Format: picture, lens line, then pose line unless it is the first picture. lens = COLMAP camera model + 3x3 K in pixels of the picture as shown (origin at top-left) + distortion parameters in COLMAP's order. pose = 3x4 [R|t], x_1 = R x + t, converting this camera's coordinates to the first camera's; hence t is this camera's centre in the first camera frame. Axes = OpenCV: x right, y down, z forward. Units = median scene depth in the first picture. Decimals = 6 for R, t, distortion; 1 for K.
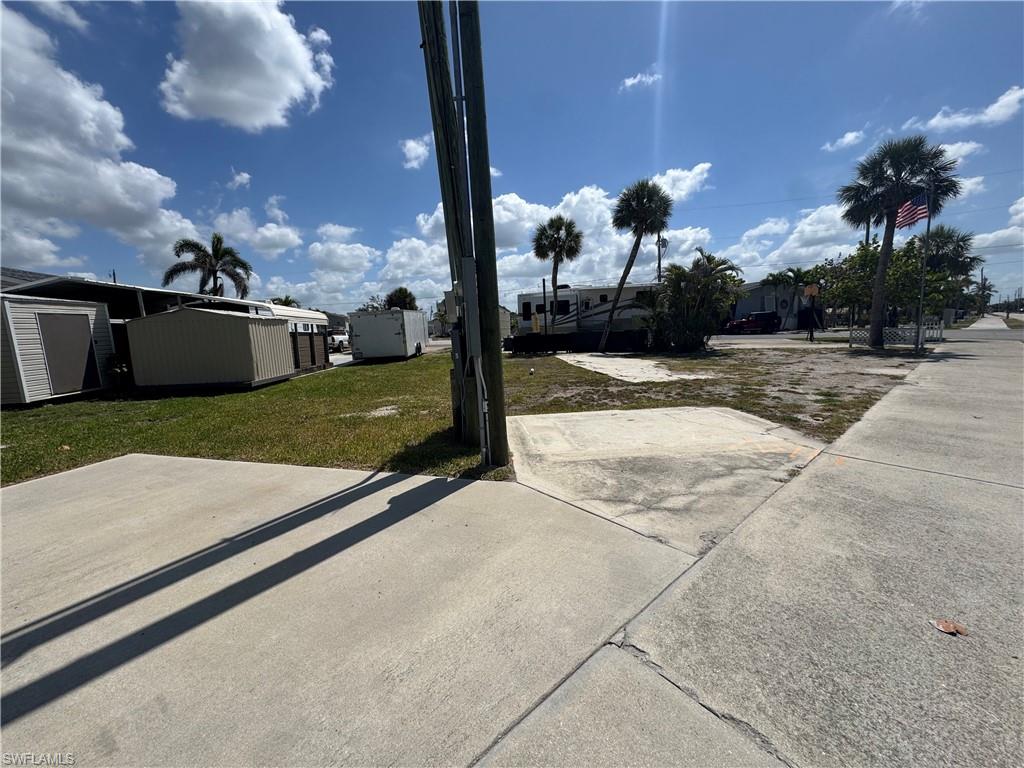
lens RADIAL K [[411.3, 0, 512.6], [0, 411.3, 399.4], [0, 0, 1]] dist [0.000580, 0.000383]
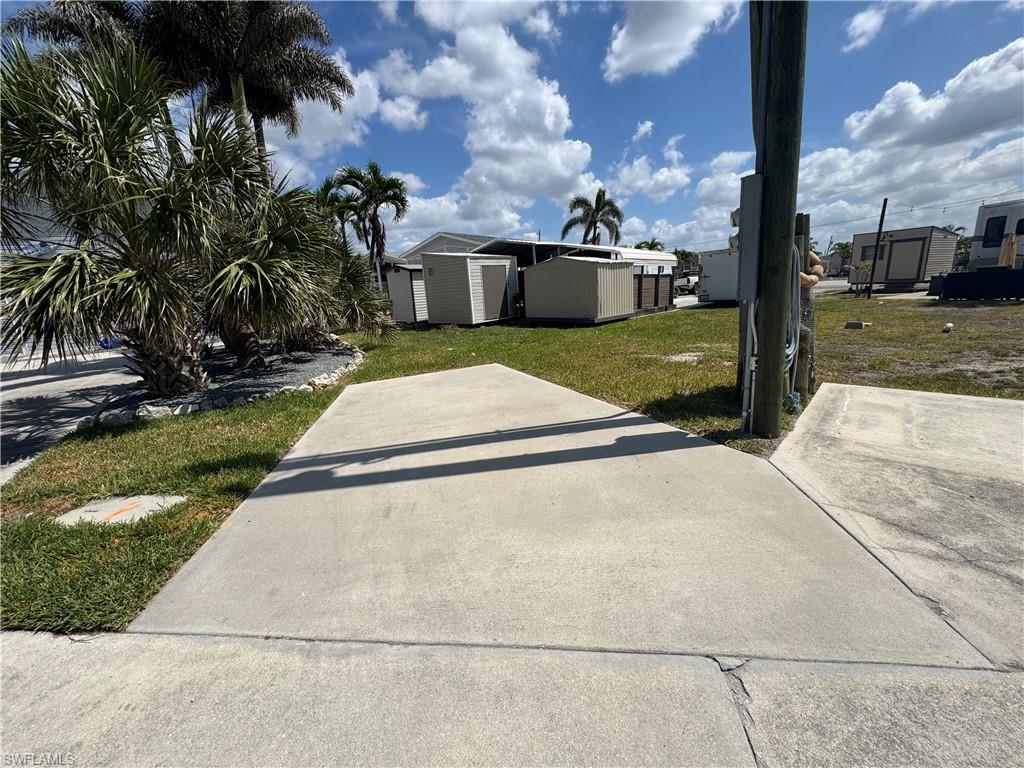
lens RADIAL K [[416.6, 0, 512.0], [0, 416.6, 384.0], [0, 0, 1]] dist [-0.000689, 0.000112]
pose [[0.657800, 0.171183, -0.733482, 0.114118], [-0.098053, 0.985006, 0.141949, -0.005828], [0.746783, -0.021454, 0.664721, 0.037730]]
